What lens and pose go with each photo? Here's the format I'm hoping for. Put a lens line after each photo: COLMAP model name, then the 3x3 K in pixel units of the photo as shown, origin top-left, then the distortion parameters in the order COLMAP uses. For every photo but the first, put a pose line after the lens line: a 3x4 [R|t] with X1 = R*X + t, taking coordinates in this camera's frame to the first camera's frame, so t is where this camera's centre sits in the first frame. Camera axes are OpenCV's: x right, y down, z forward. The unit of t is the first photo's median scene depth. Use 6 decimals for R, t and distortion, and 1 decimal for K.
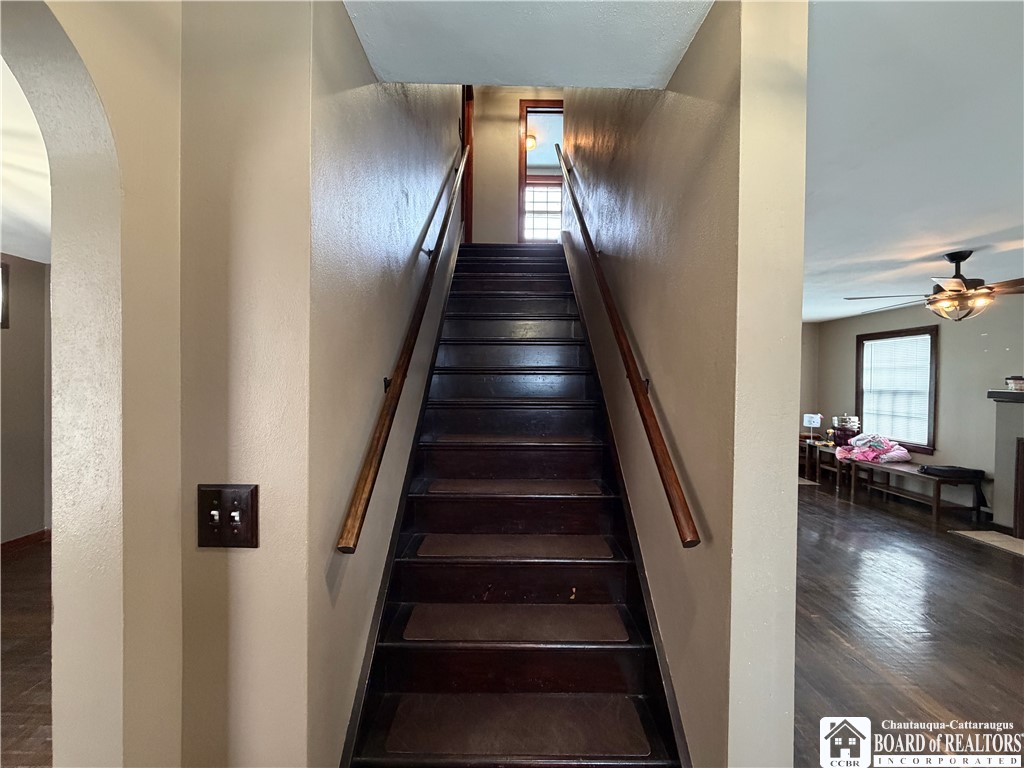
lens RADIAL K [[406.6, 0, 512.0], [0, 406.6, 386.3], [0, 0, 1]] dist [0.001327, -0.000110]
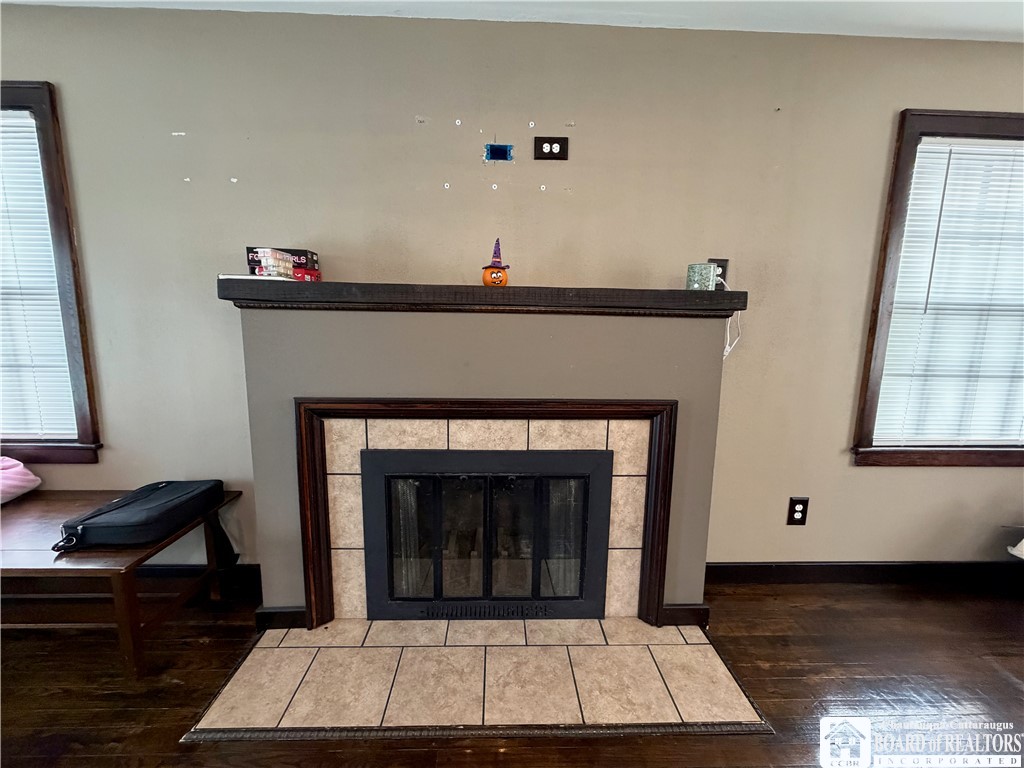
lens RADIAL K [[406.6, 0, 509.6], [0, 406.6, 383.1], [0, 0, 1]] dist [0.001327, -0.000110]
pose [[-0.023661, -0.152972, 0.987947, 0.628614], [-0.000530, 0.988226, 0.153002, 0.037944], [-0.999720, 0.003097, -0.023463, 0.594308]]
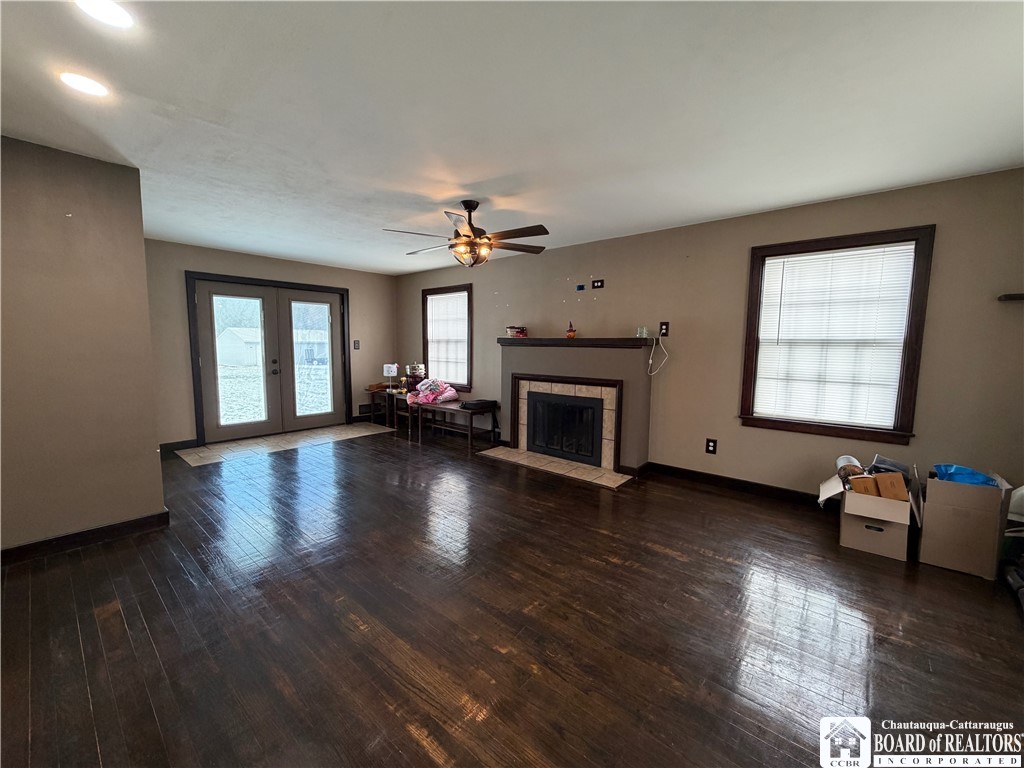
lens RADIAL K [[406.6, 0, 514.0], [0, 406.6, 383.4], [0, 0, 1]] dist [0.001327, -0.000110]
pose [[0.647282, -0.074947, 0.758557, 0.189327], [0.006556, 0.995665, 0.092779, 0.029179], [-0.762222, -0.055081, 0.644968, 0.113599]]
